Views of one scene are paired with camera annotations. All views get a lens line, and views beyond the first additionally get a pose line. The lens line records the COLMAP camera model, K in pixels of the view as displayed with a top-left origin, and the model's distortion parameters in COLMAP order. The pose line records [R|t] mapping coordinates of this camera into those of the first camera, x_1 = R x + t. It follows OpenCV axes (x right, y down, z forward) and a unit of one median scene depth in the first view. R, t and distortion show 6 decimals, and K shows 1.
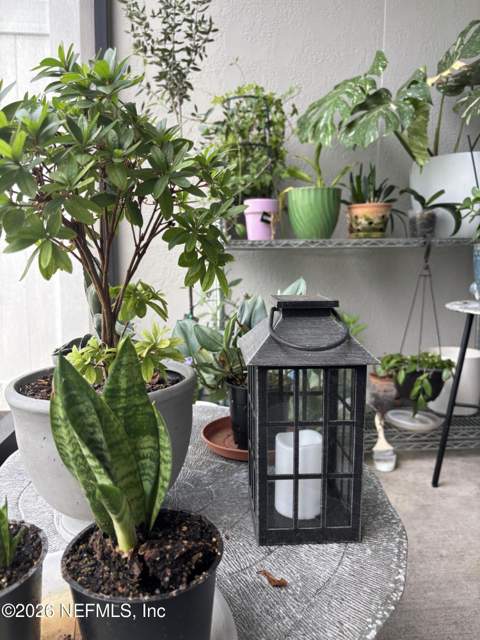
lens RADIAL K [[486.2, 0, 222.7], [0, 486.2, 319.8], [0, 0, 1]] dist [0.043055, -0.059671]
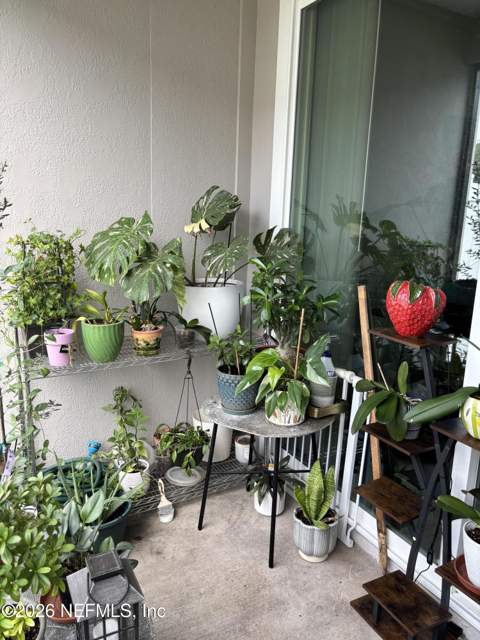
lens RADIAL K [[486.2, 0, 222.7], [0, 486.2, 319.8], [0, 0, 1]] dist [0.043055, -0.059671]
pose [[0.912323, -0.066839, 0.403980, -0.038387], [0.035571, 0.995795, 0.084424, -0.369712], [-0.407924, -0.062652, 0.910864, -0.273528]]
